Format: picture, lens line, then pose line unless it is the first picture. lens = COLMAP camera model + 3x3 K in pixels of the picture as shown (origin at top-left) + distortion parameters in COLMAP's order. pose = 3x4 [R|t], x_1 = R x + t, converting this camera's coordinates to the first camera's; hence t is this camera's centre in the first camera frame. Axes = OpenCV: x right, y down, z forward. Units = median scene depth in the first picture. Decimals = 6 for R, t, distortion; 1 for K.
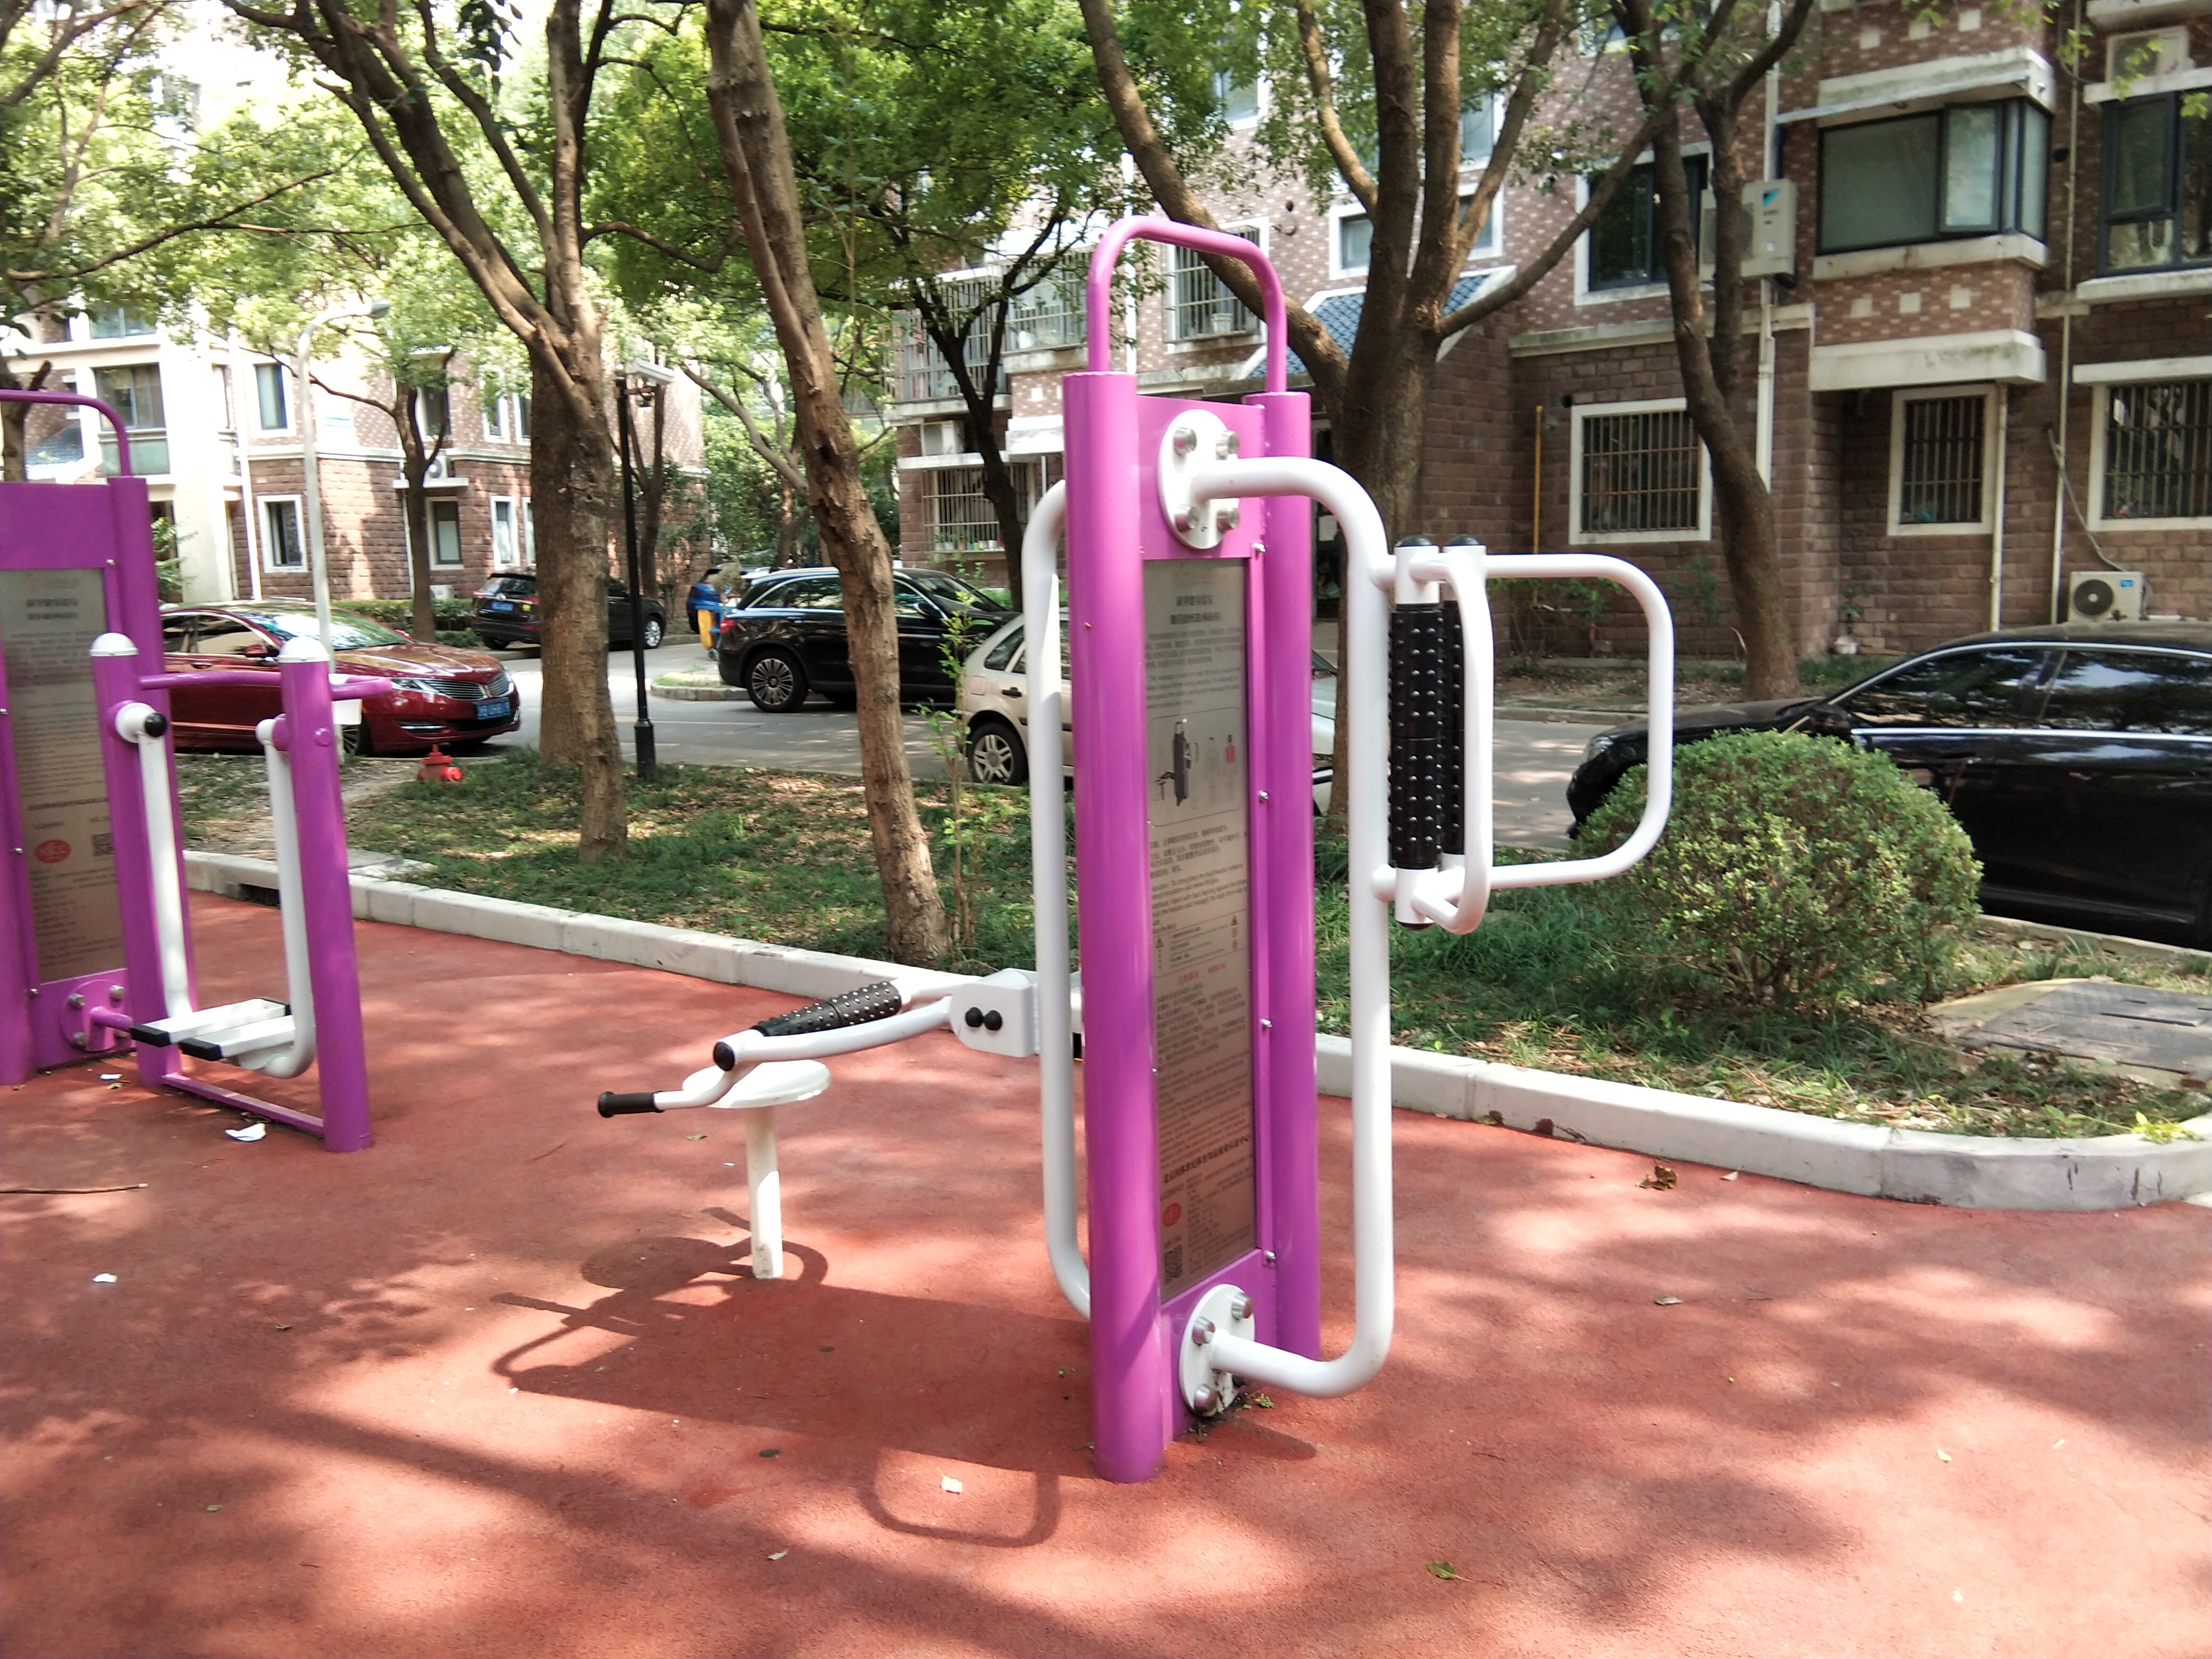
lens RADIAL K [[1767.0, 0, 1087.3], [0, 1767.0, 819.7], [0, 0, 1]] dist [0.107201, -0.163862]
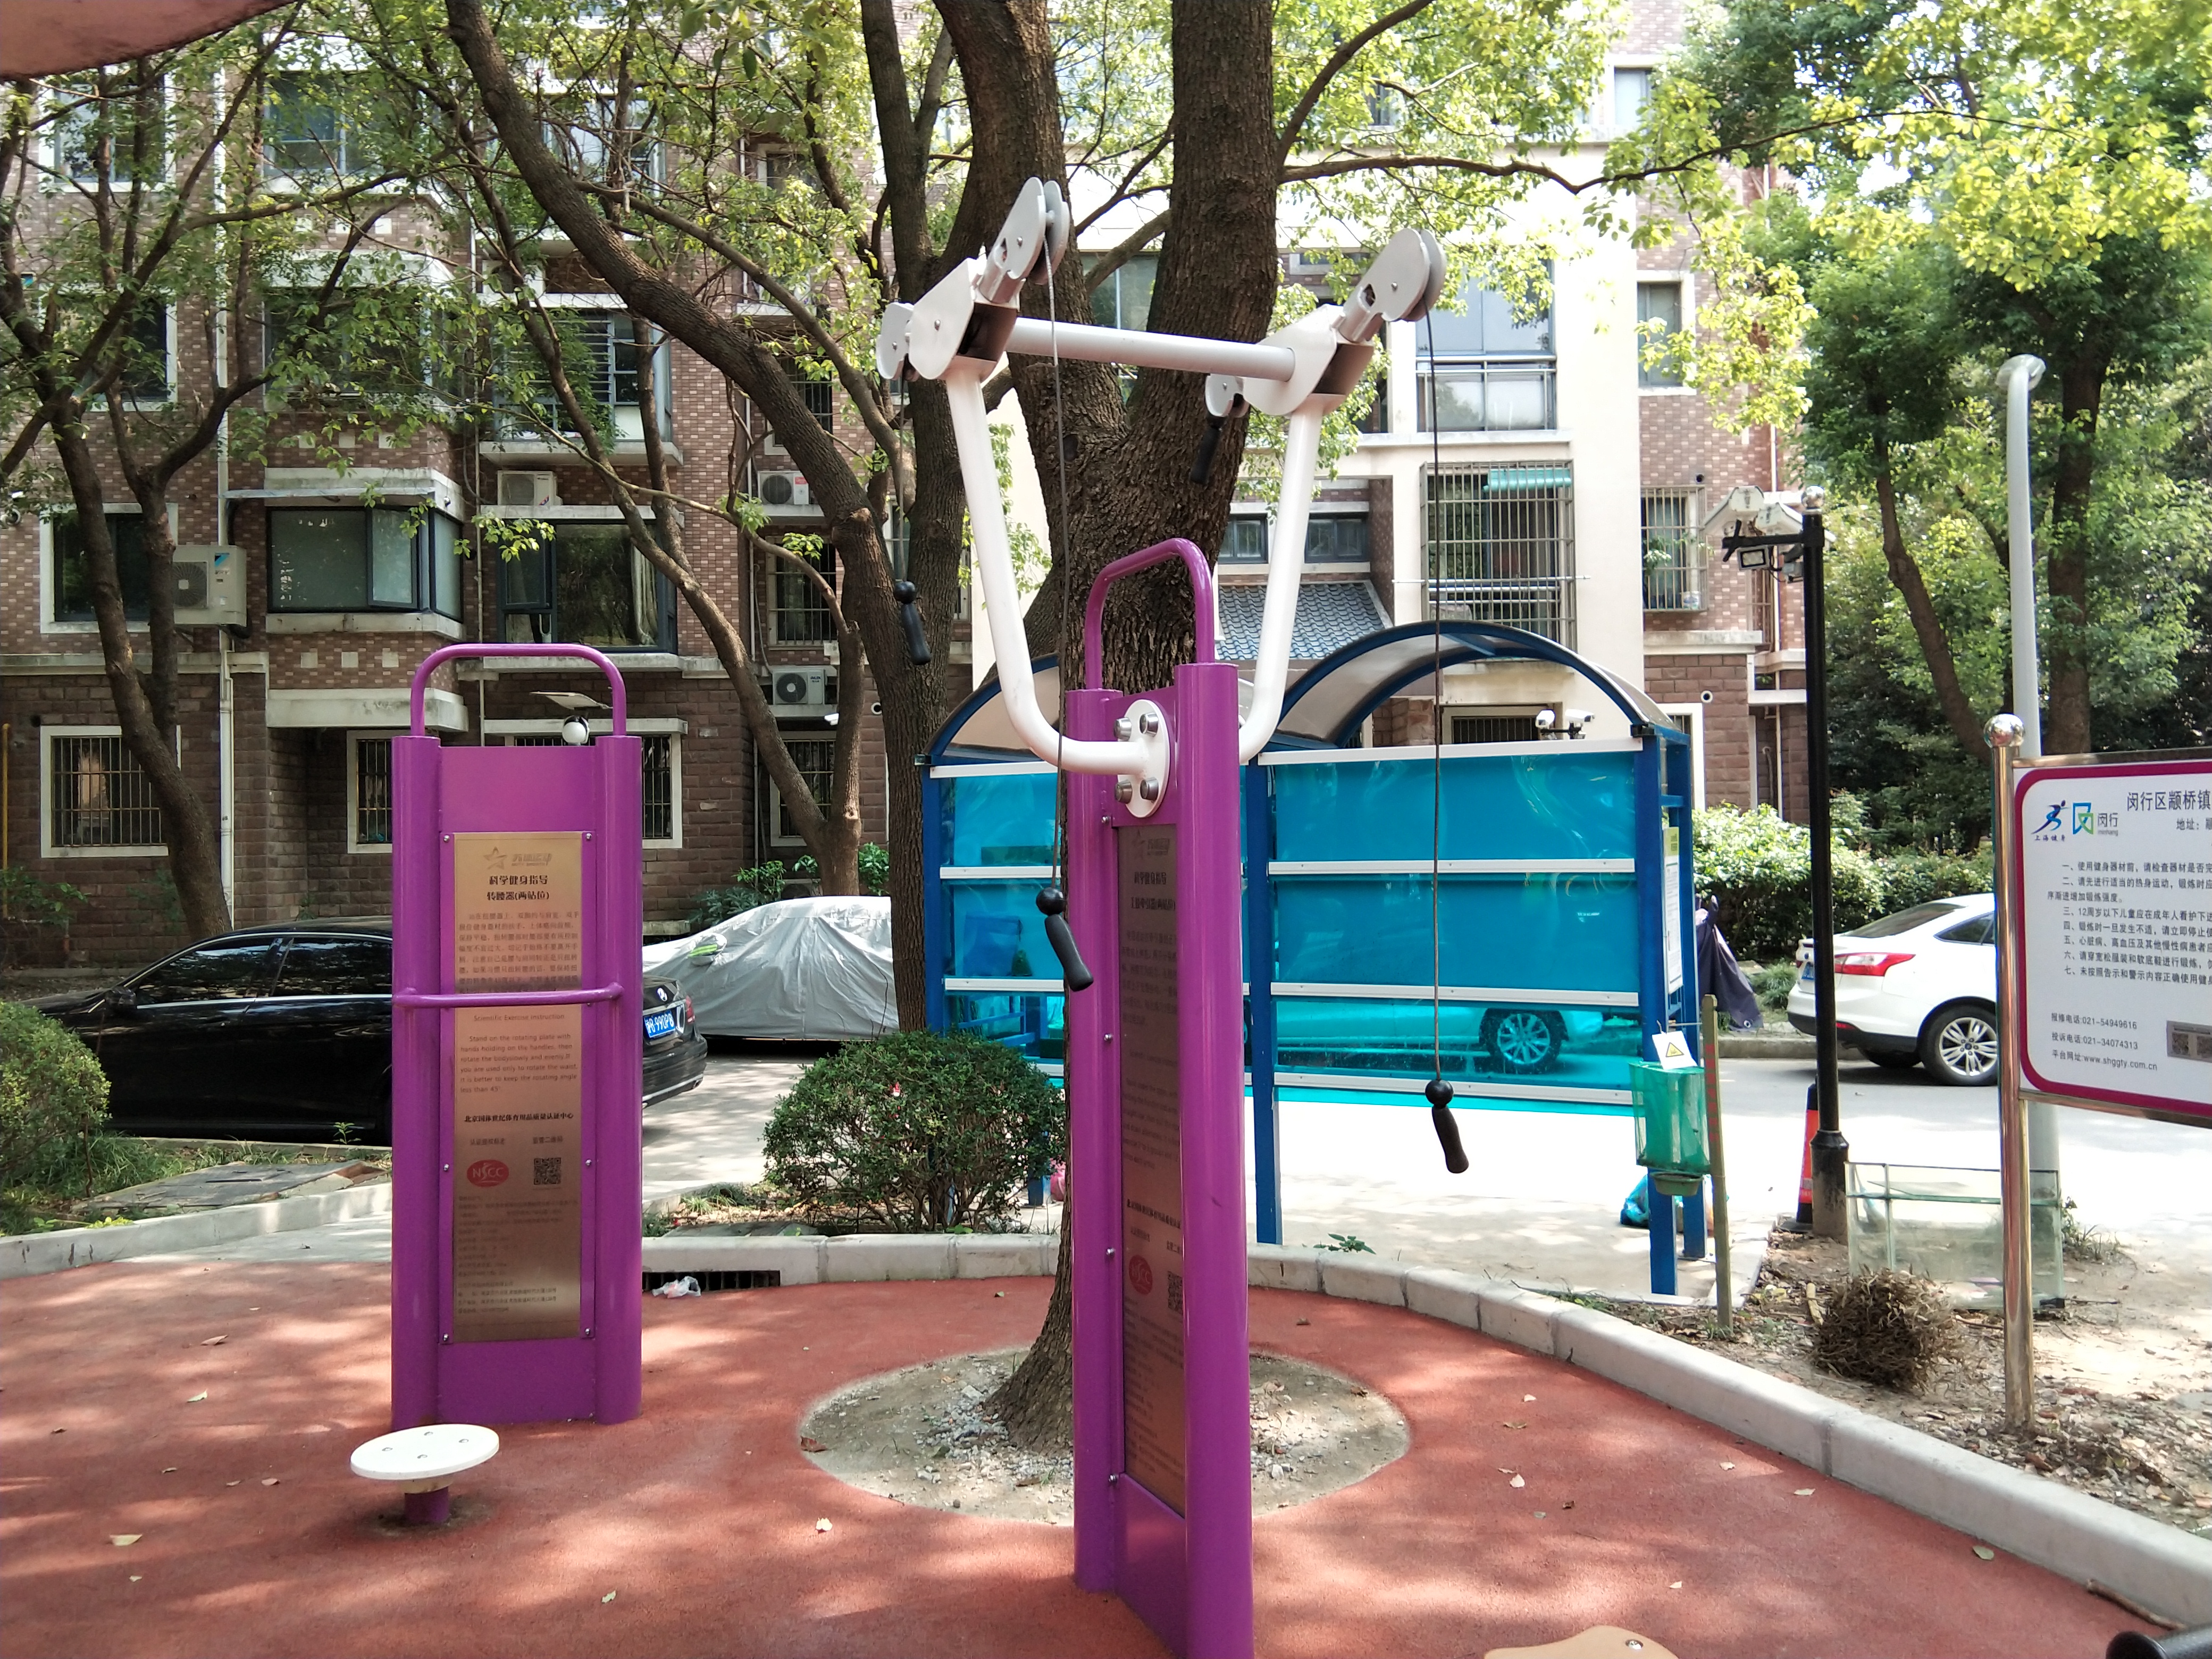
lens RADIAL K [[1767.0, 0, 1088.1], [0, 1767.0, 805.8], [0, 0, 1]] dist [0.107201, -0.163862]
pose [[0.747364, 0.026389, 0.663891, 0.039292], [0.095015, 0.984696, -0.146102, 0.027164], [-0.657586, 0.172271, 0.733419, -0.174954]]
